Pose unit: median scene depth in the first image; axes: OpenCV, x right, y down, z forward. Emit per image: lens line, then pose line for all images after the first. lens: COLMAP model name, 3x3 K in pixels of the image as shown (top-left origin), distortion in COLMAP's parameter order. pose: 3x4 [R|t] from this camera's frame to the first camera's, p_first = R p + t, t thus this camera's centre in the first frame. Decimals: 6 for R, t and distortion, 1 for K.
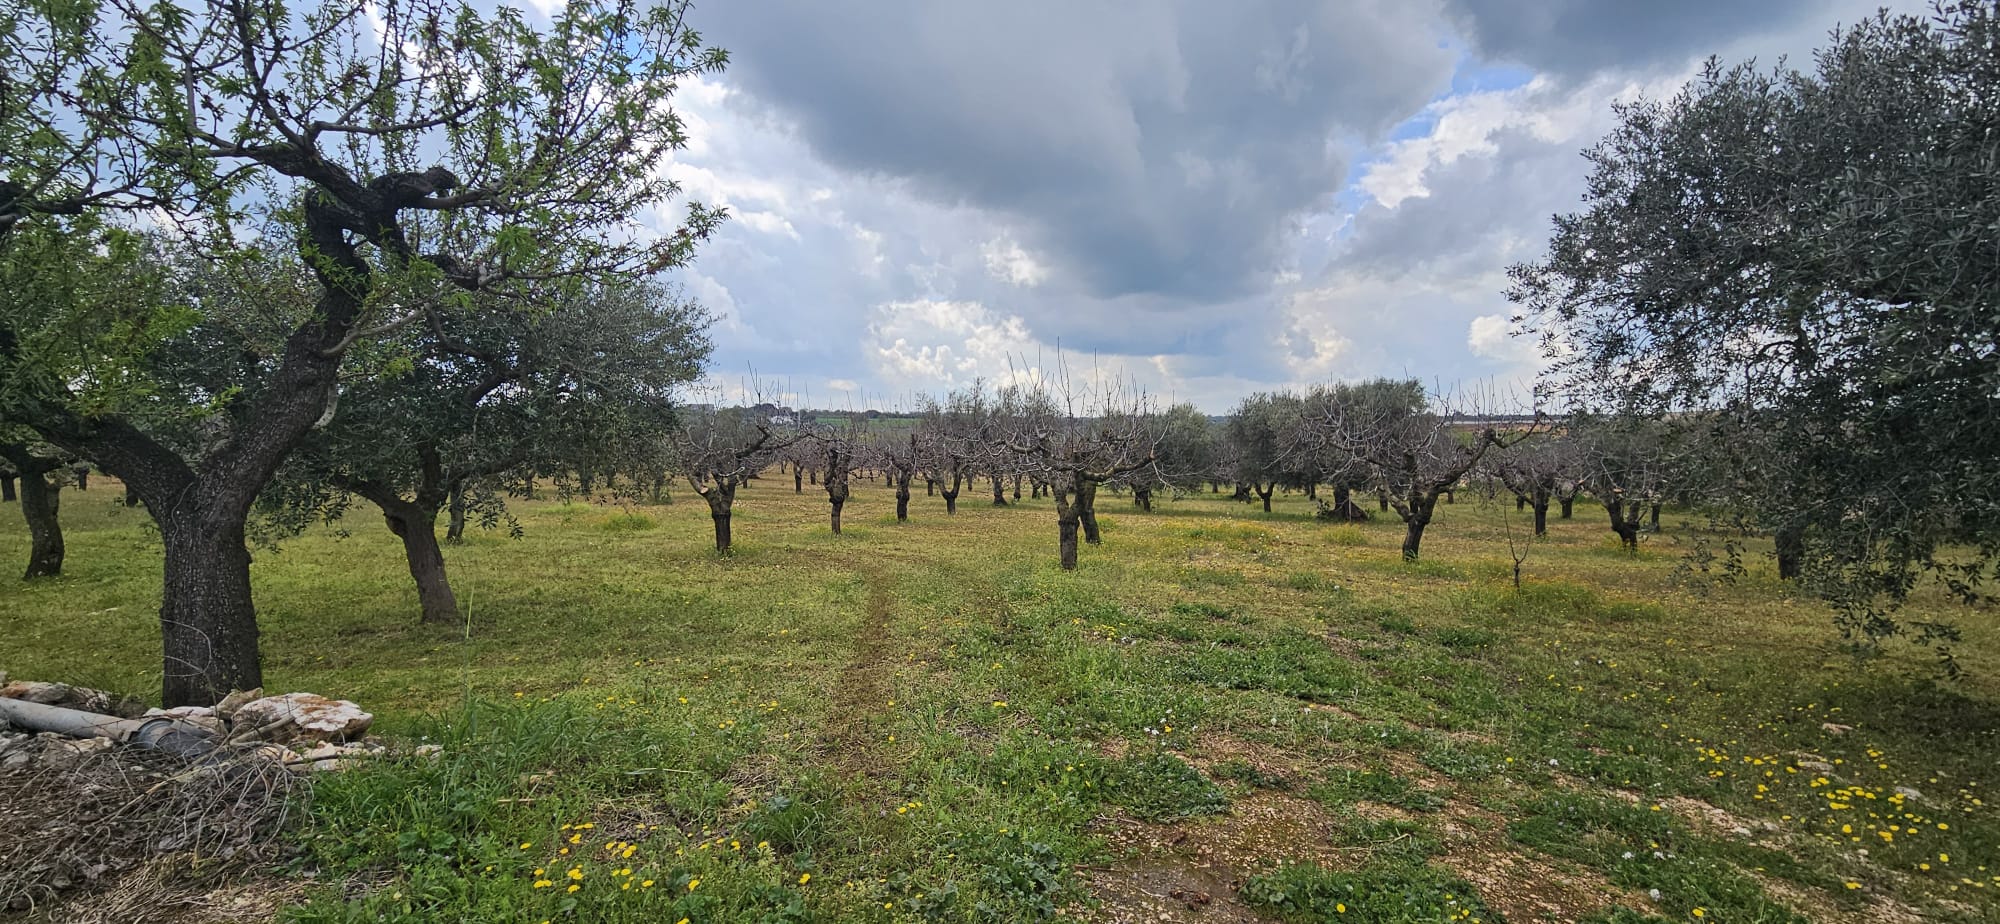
lens RADIAL K [[831.0, 0, 992.3], [0, 831.0, 469.5], [0, 0, 1]] dist [0.000469, -0.000579]
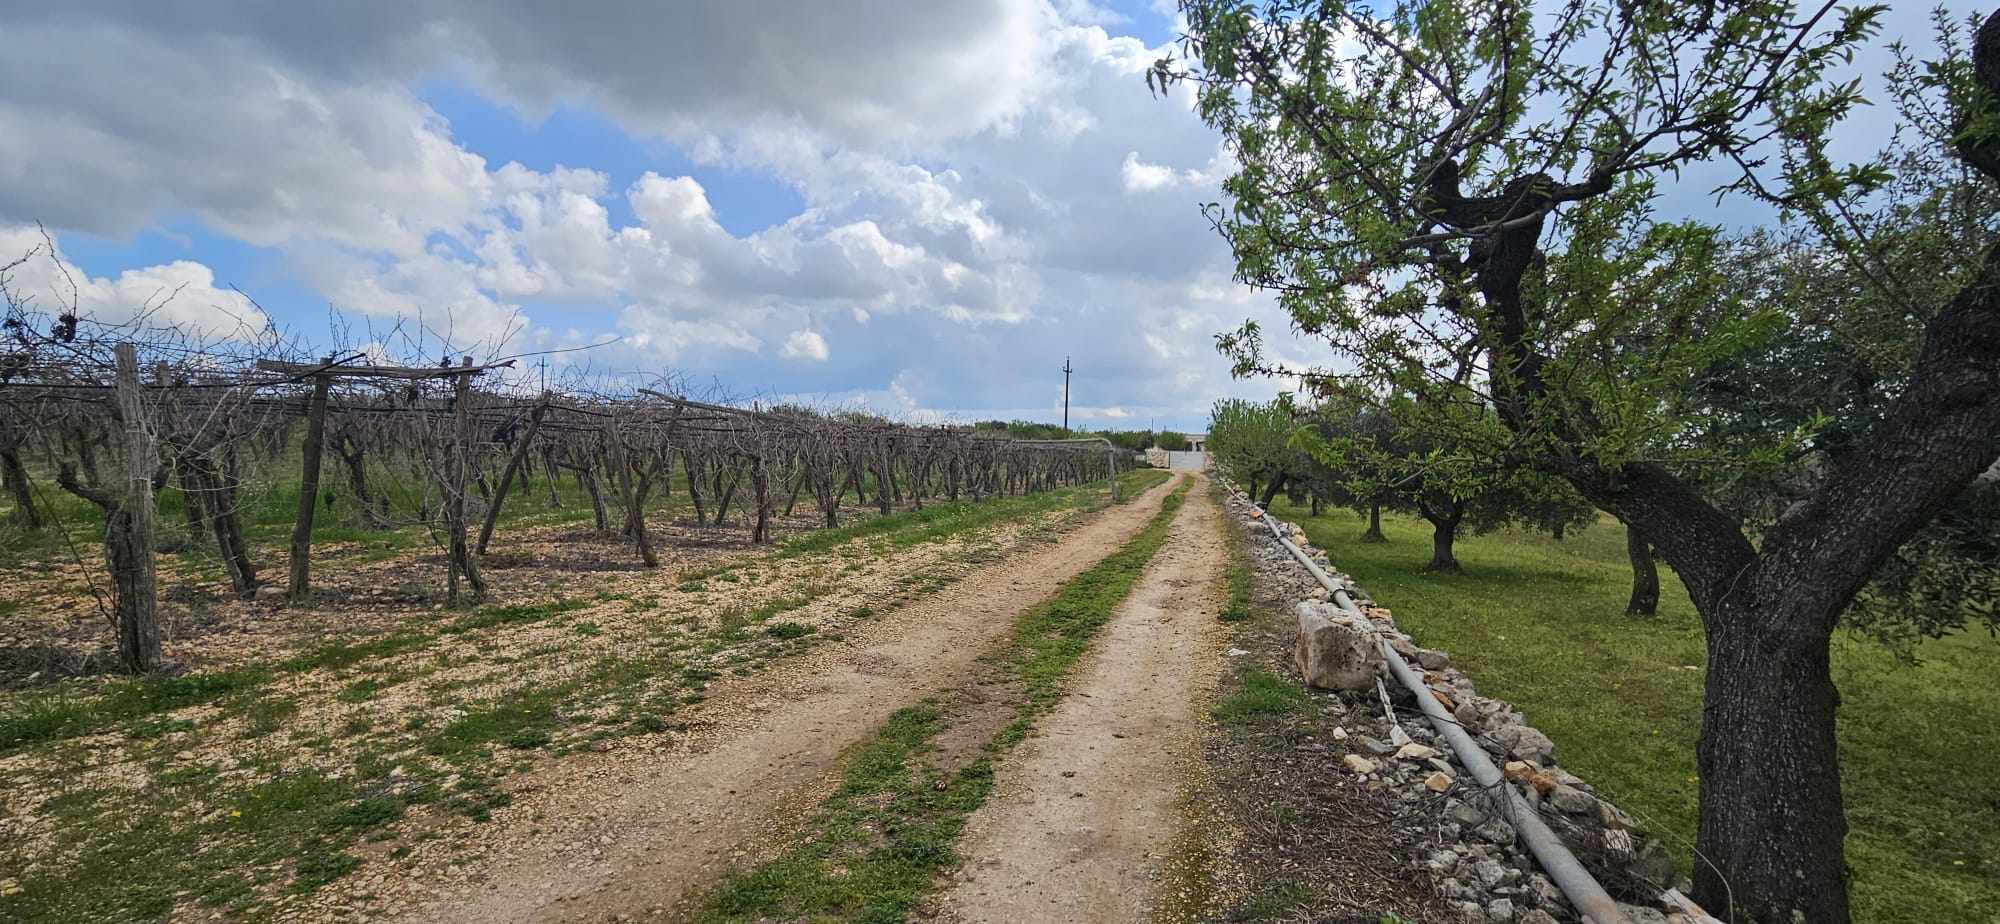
lens RADIAL K [[831.0, 0, 986.1], [0, 831.0, 468.3], [0, 0, 1]] dist [0.000469, -0.000579]
pose [[0.027701, -0.001191, -0.999616, -0.310434], [-0.051659, 0.998661, -0.002622, -0.026542], [0.998281, 0.051711, 0.027602, 0.361795]]
